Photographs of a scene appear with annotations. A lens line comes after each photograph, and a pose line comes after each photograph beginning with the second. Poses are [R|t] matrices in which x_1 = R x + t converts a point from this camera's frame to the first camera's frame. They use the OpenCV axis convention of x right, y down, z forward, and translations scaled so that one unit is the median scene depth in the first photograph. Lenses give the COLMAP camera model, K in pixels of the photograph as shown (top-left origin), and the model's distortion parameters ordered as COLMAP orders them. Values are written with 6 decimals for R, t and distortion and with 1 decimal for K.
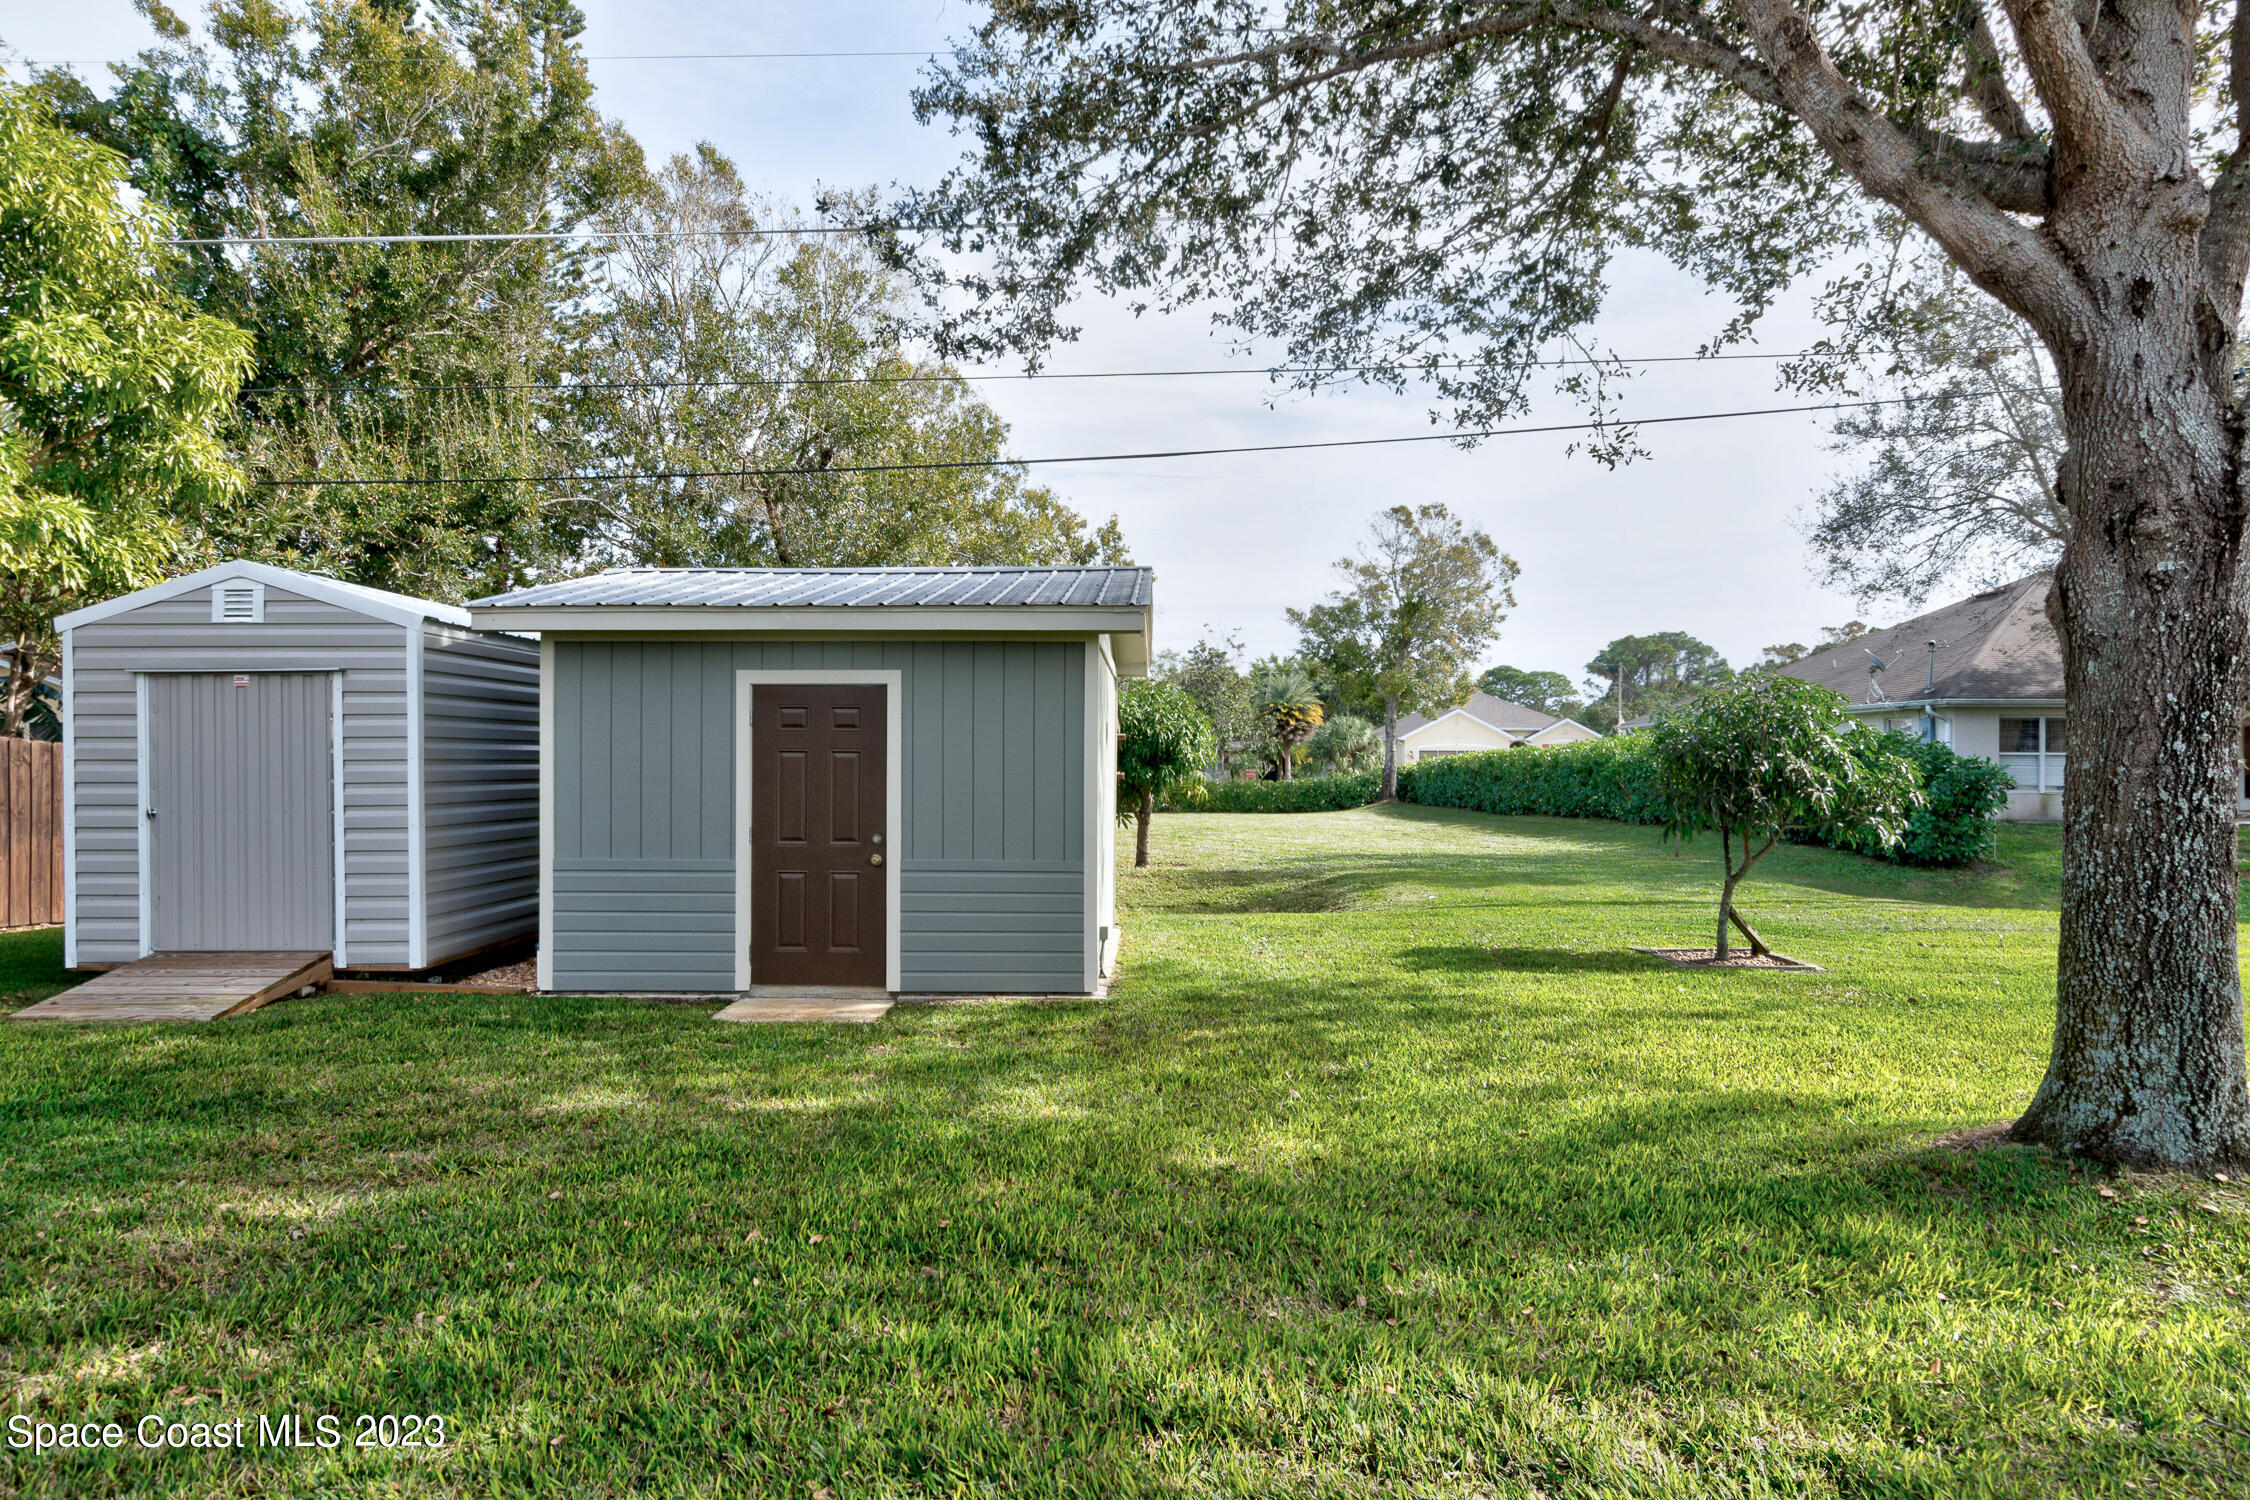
lens RADIAL K [[1258.6, 0, 1132.5], [0, 1258.6, 770.1], [0, 0, 1]] dist [-0.003150, -0.000634]
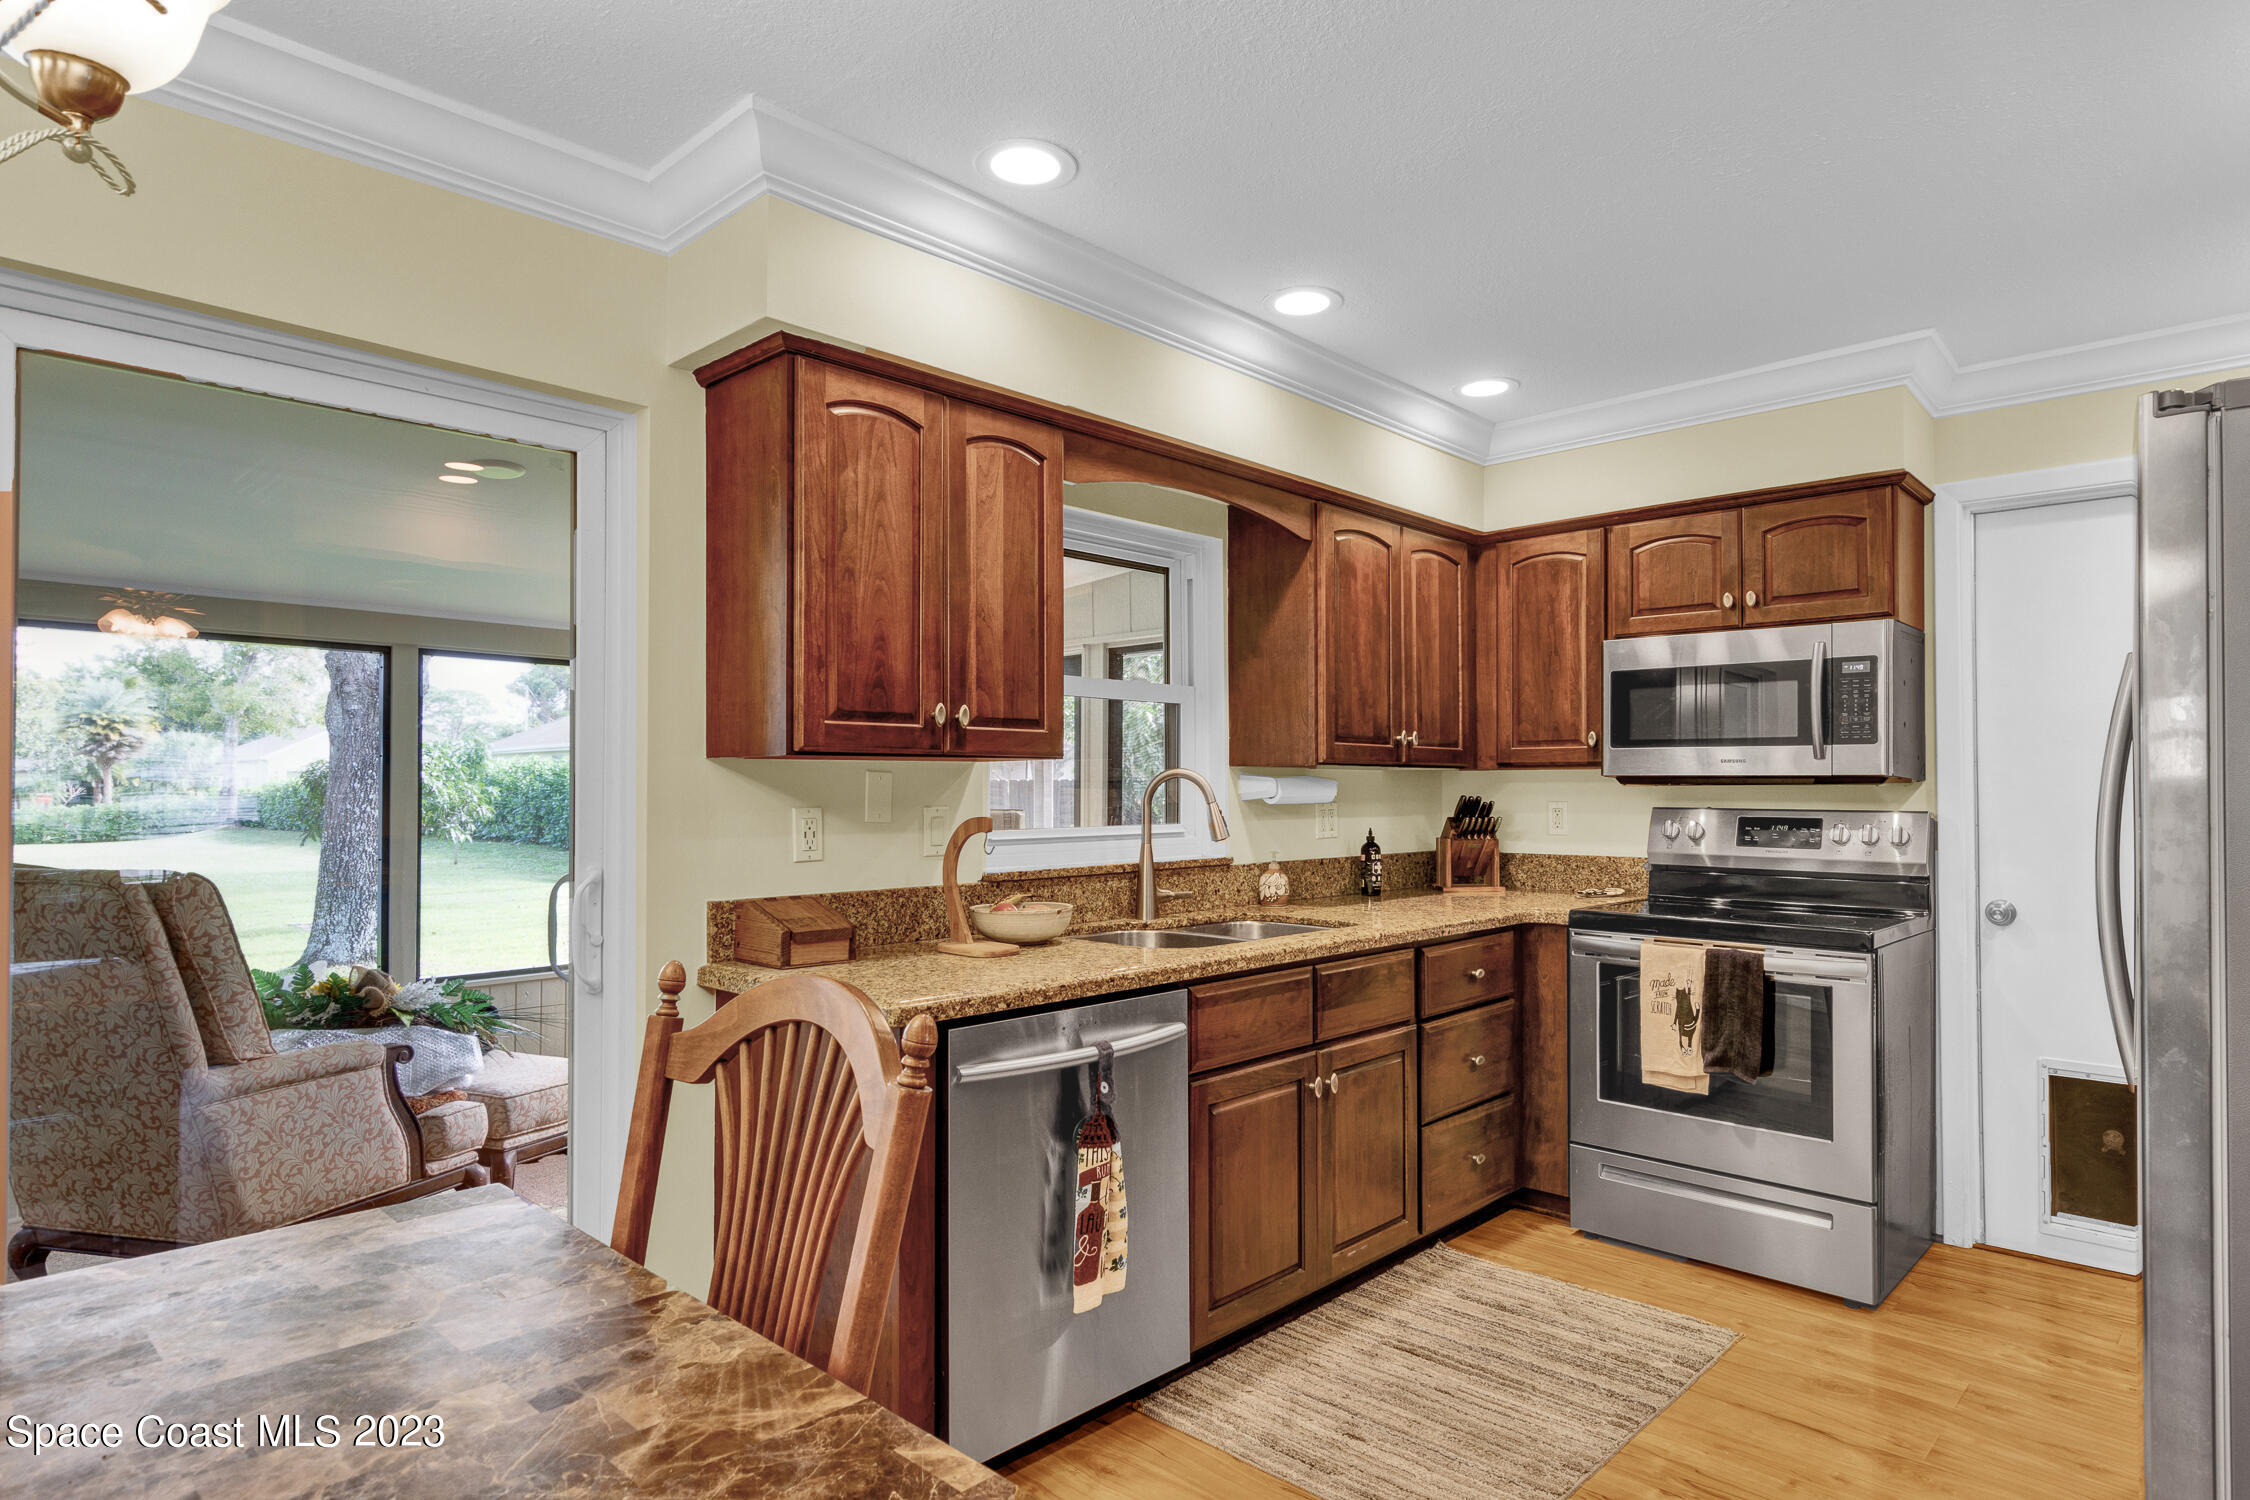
lens RADIAL K [[1247.9, 0, 1122.7], [0, 1247.9, 767.1], [0, 0, 1]] dist [0.003529, -0.000708]
pose [[0.705832, 0.008074, 0.708333, 0.014890], [0.004953, 0.999854, -0.016332, -0.000579], [-0.708362, 0.015036, 0.705689, -0.125408]]
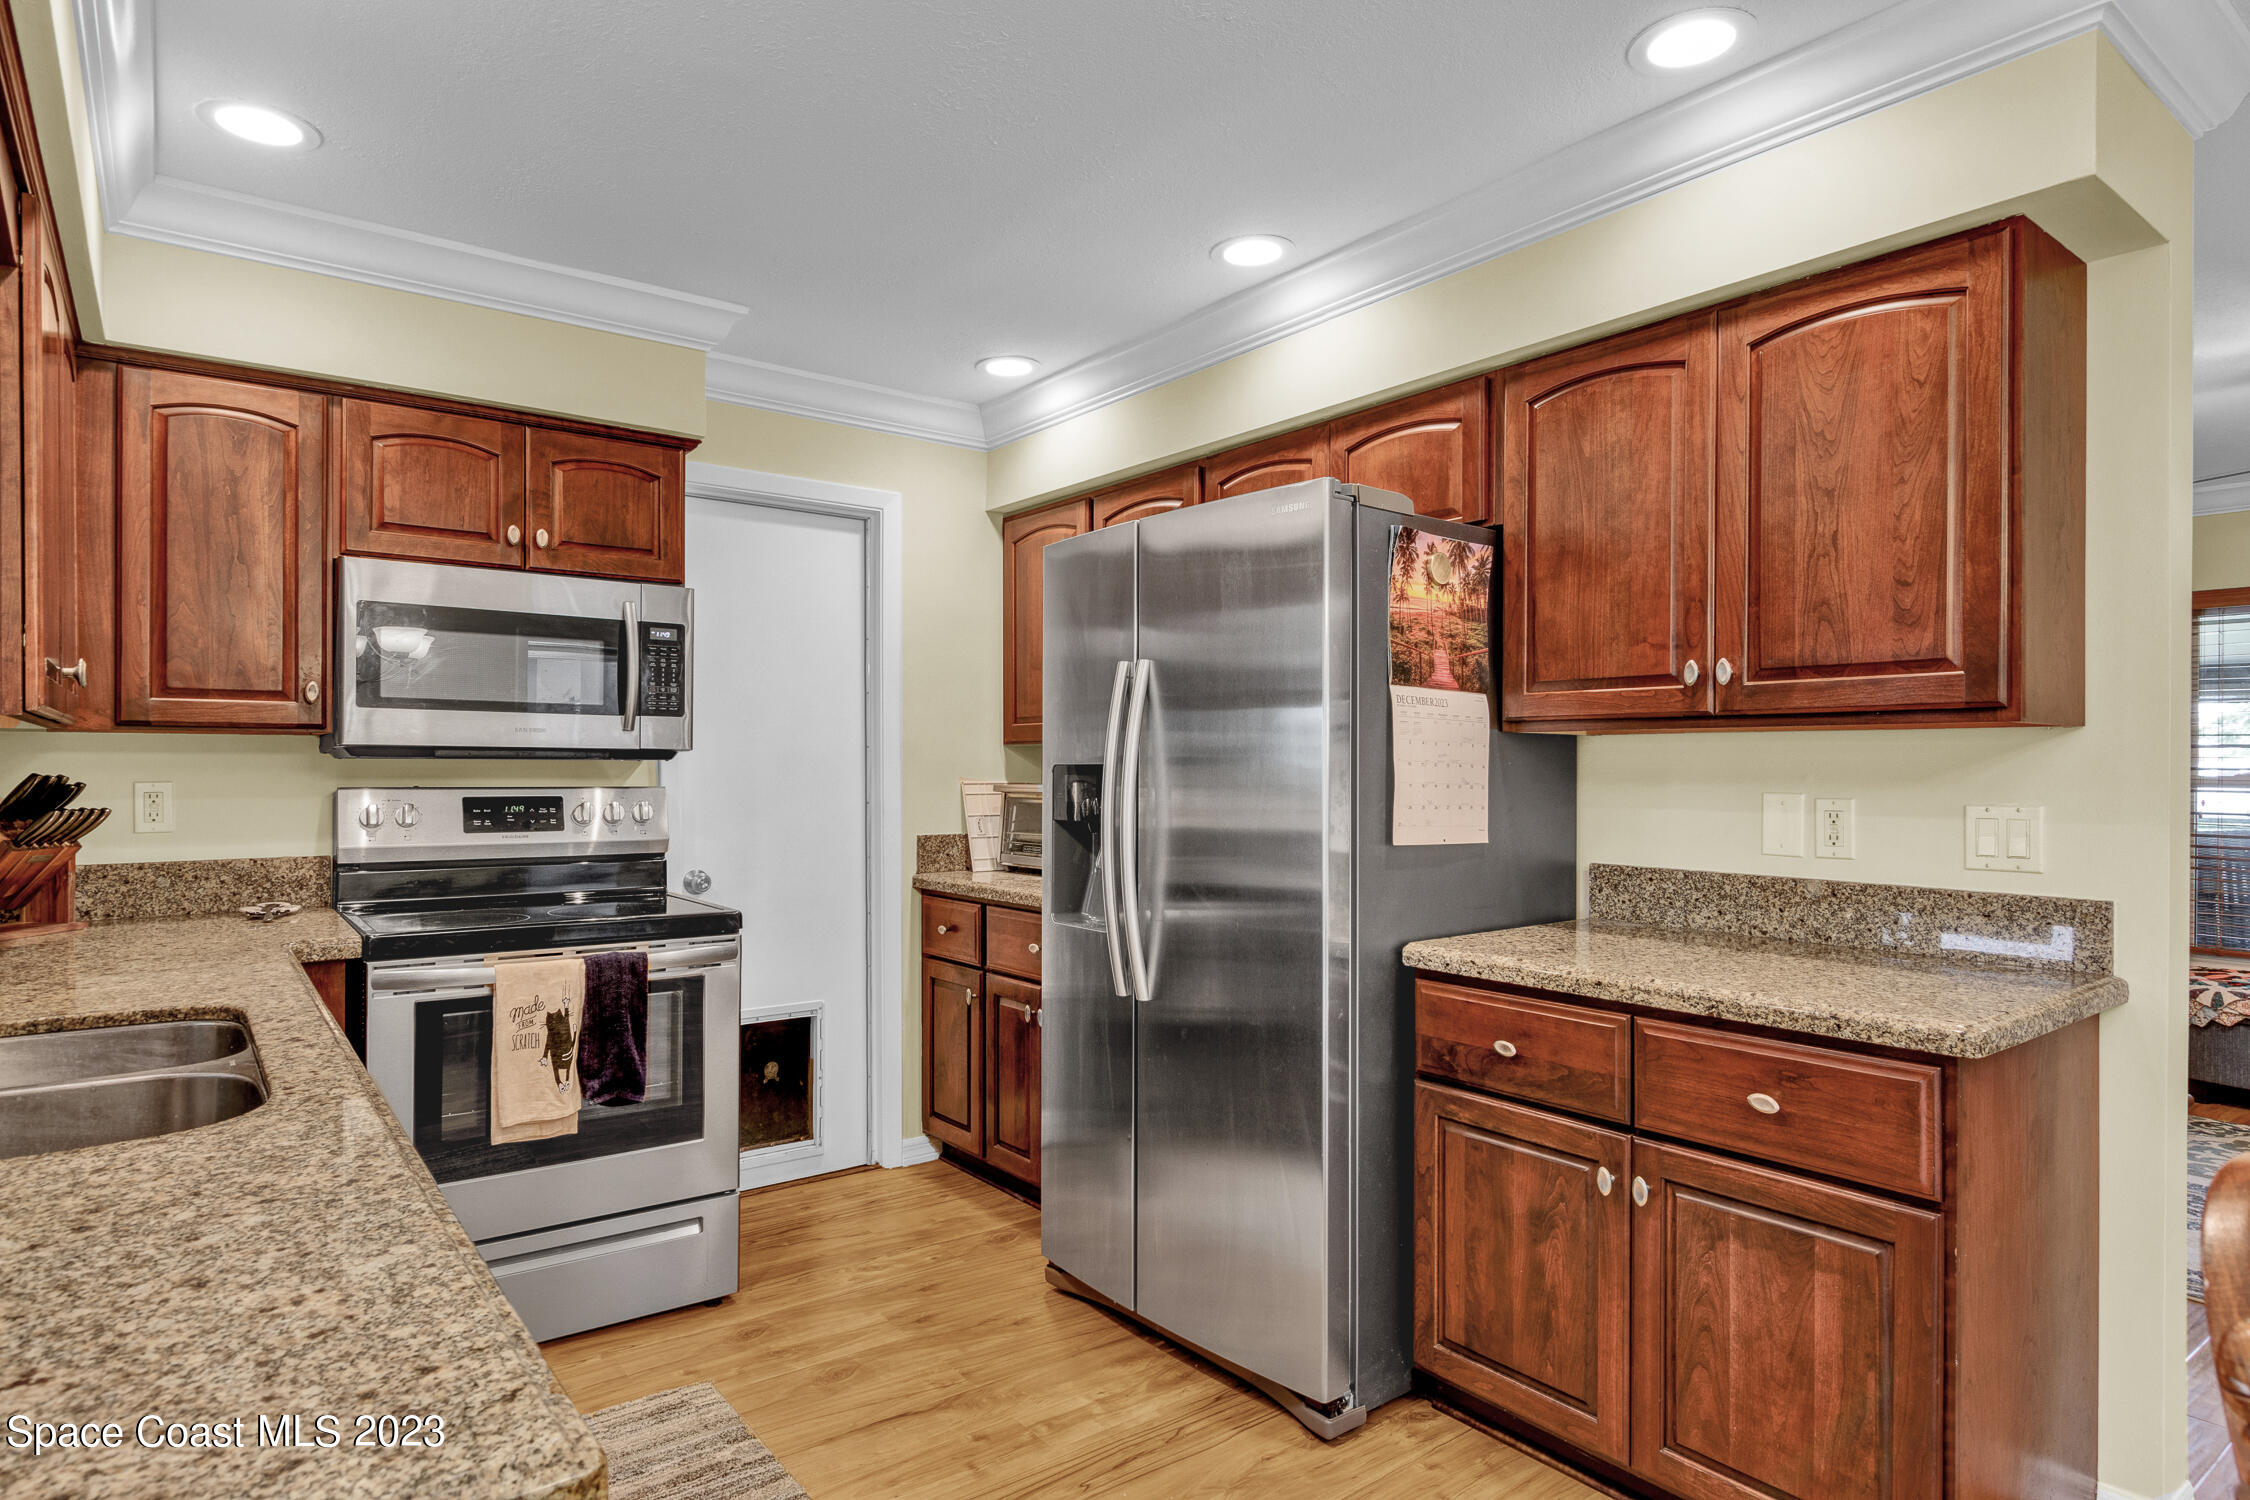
lens RADIAL K [[1271.4, 0, 1114.3], [0, 1271.4, 766.4], [0, 0, 1]] dist [0.011869, -0.001256]
pose [[-0.585061, -0.008636, 0.810943, 0.023648], [-0.003267, 0.999960, 0.008292, -0.000763], [-0.810983, 0.002202, -0.585066, -0.090806]]
